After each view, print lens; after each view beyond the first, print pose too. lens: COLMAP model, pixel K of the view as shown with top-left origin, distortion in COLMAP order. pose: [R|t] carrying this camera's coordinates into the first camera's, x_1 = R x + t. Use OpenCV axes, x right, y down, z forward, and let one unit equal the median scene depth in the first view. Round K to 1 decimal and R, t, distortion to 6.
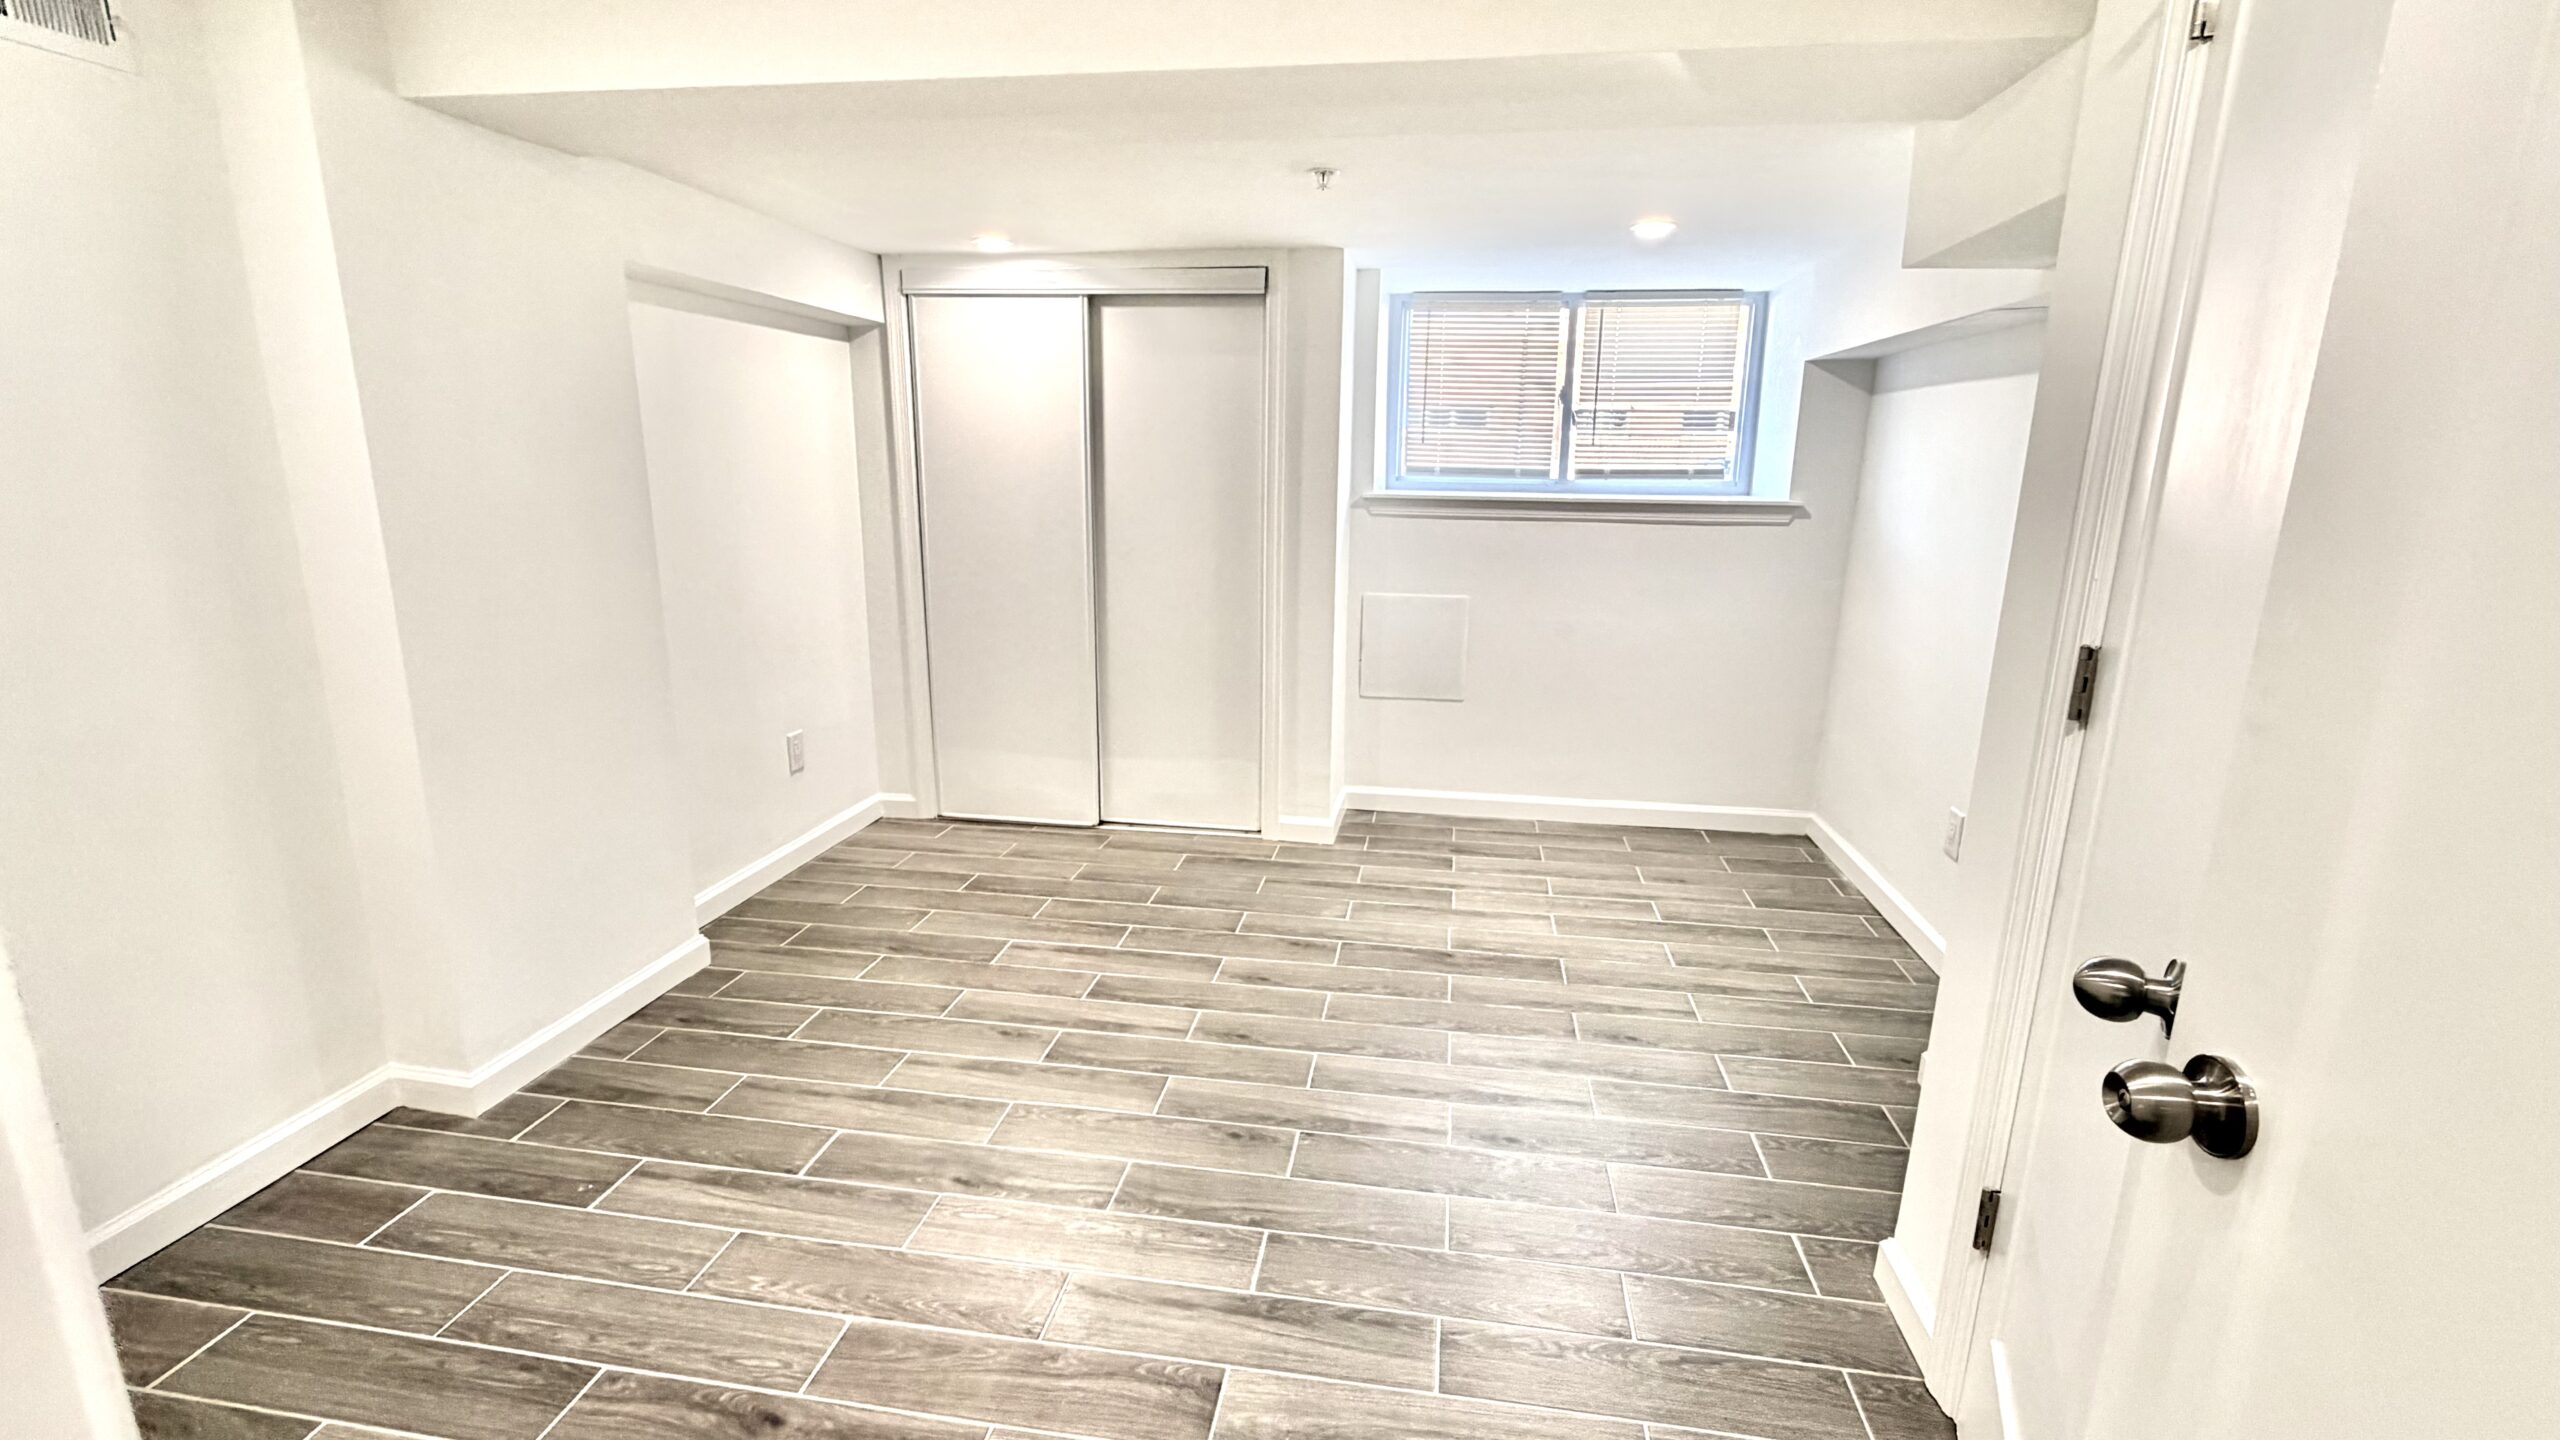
lens RADIAL K [[1128.6, 0, 1280.0], [0, 1128.6, 720.0], [0, 0, 1]] dist [-0.001410, -0.000588]
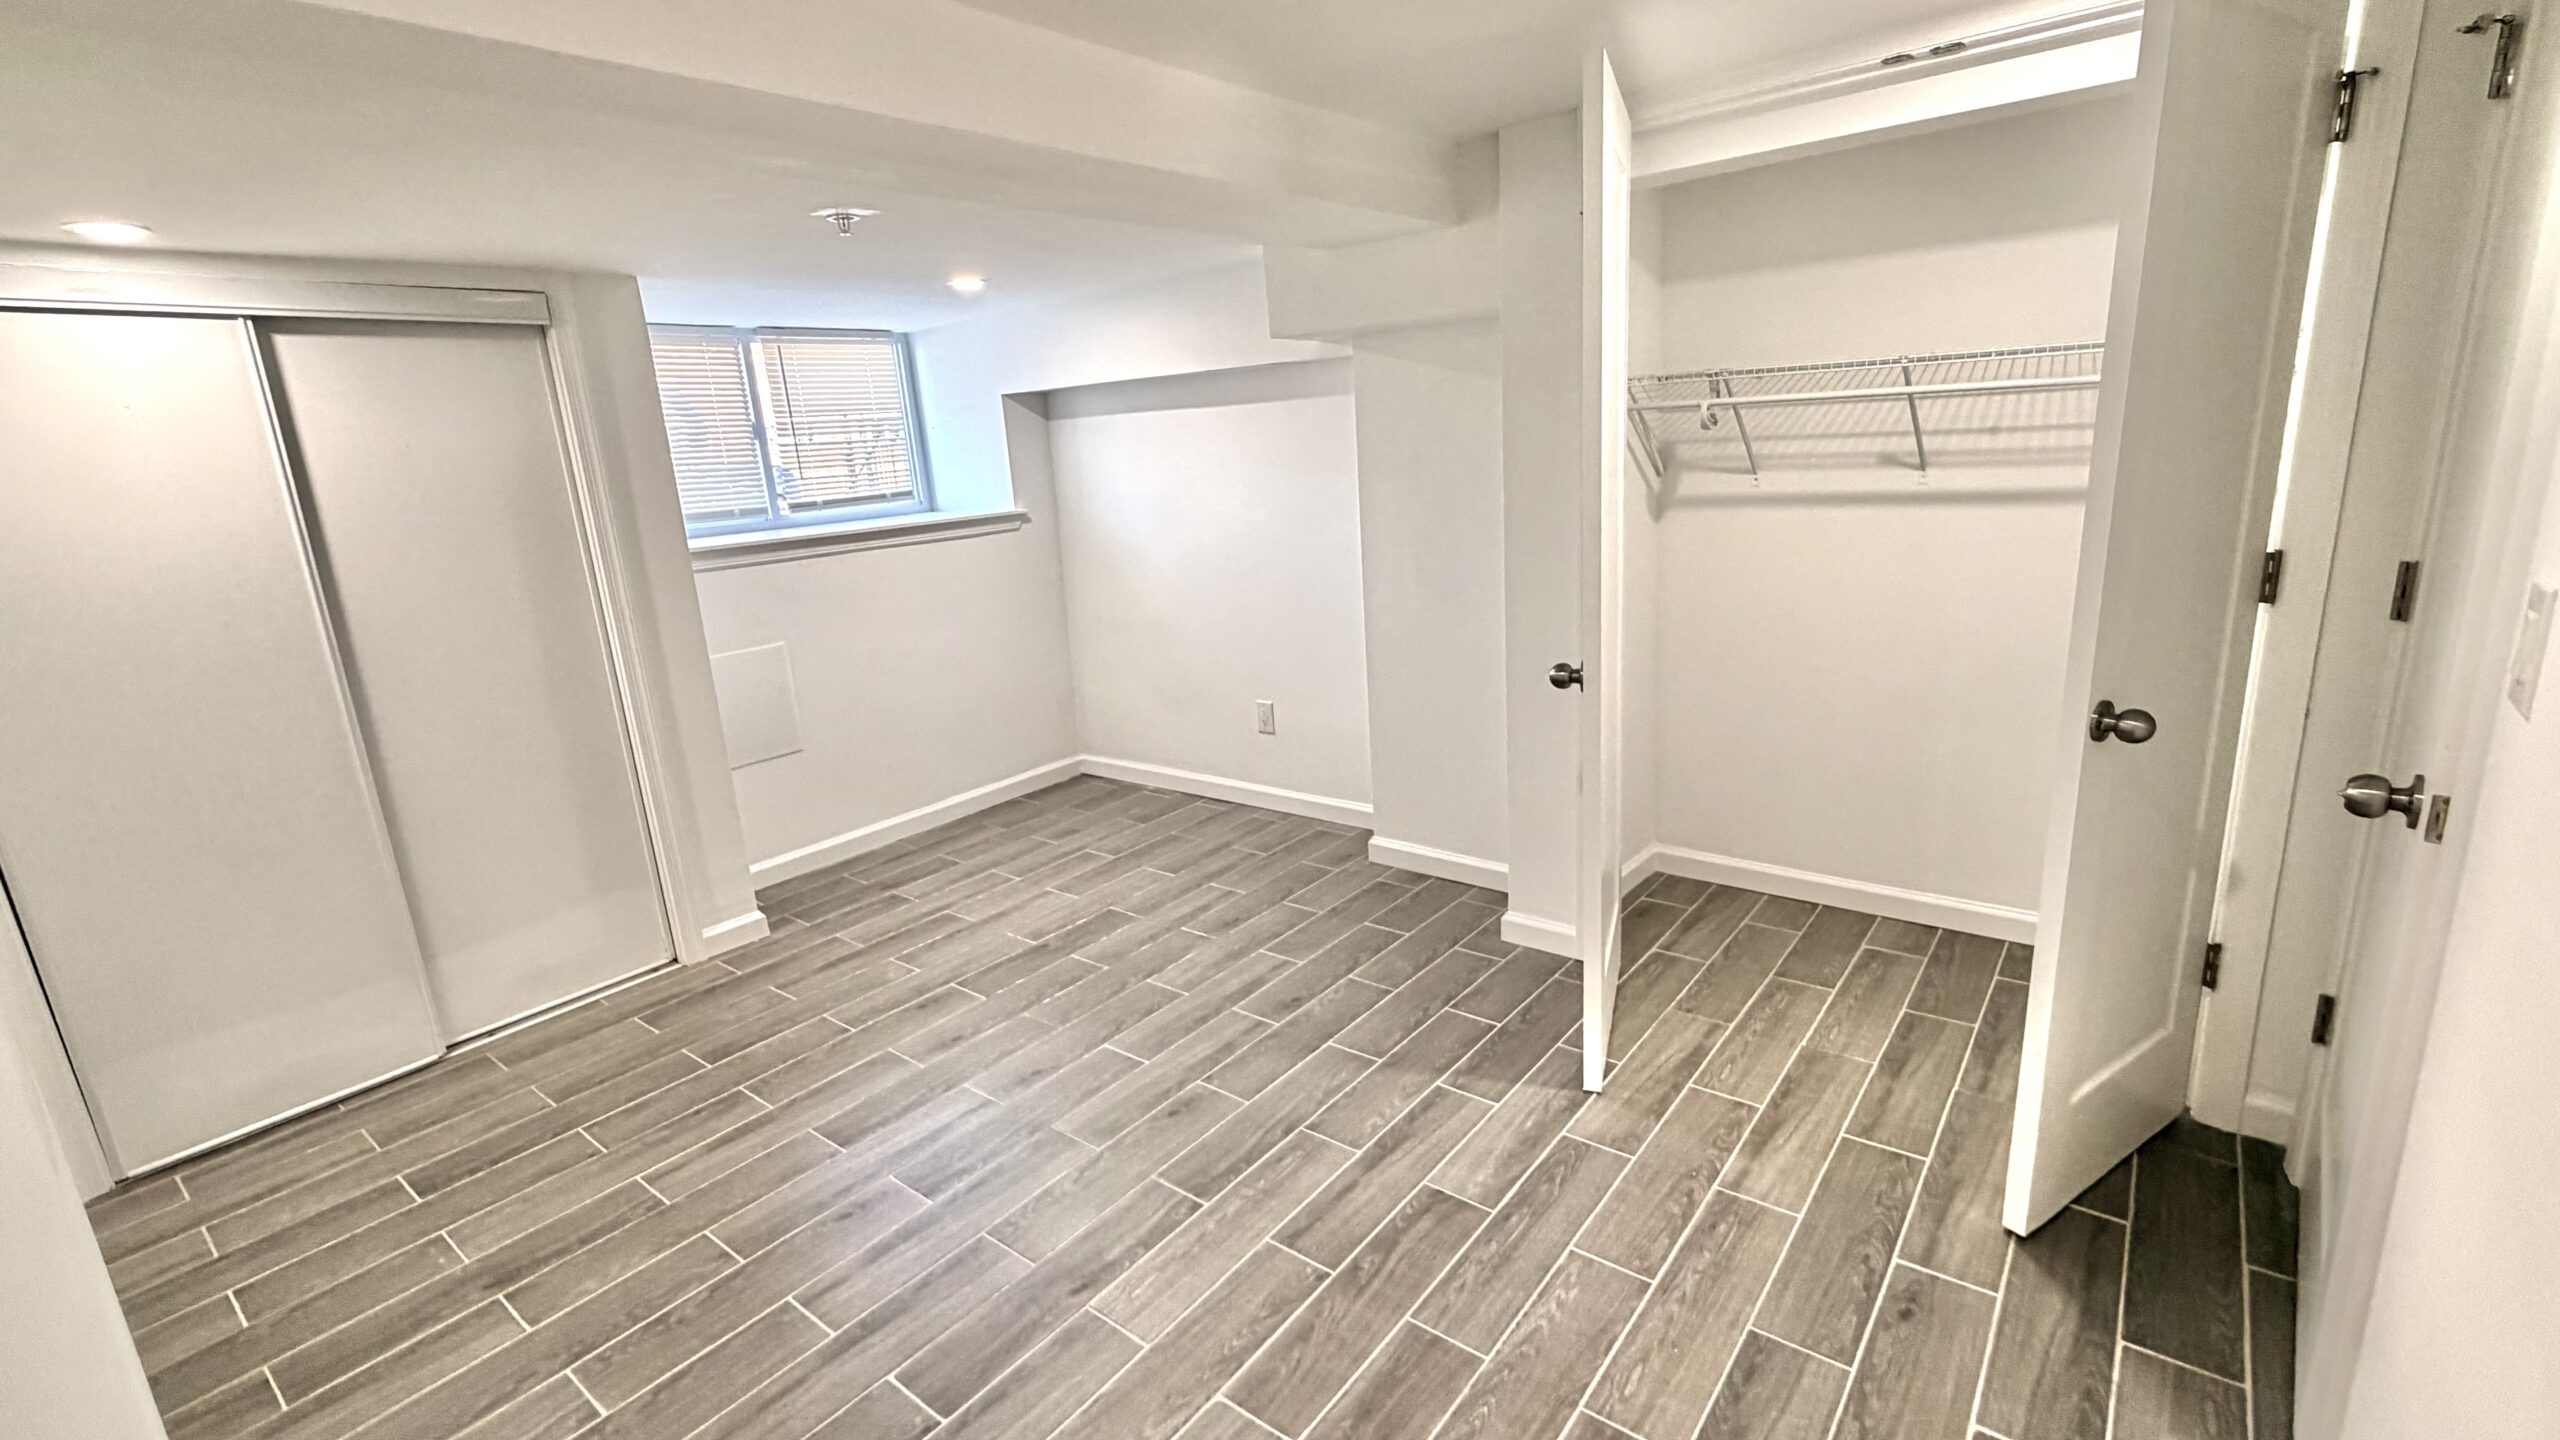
lens RADIAL K [[1128.6, 0, 1280.0], [0, 1128.6, 720.0], [0, 0, 1]] dist [-0.001410, -0.000588]
pose [[0.489474, -0.256486, 0.833445, -0.491717], [0.266826, 0.953976, 0.136874, -0.072952], [-0.830192, 0.155388, 0.535383, 0.162157]]
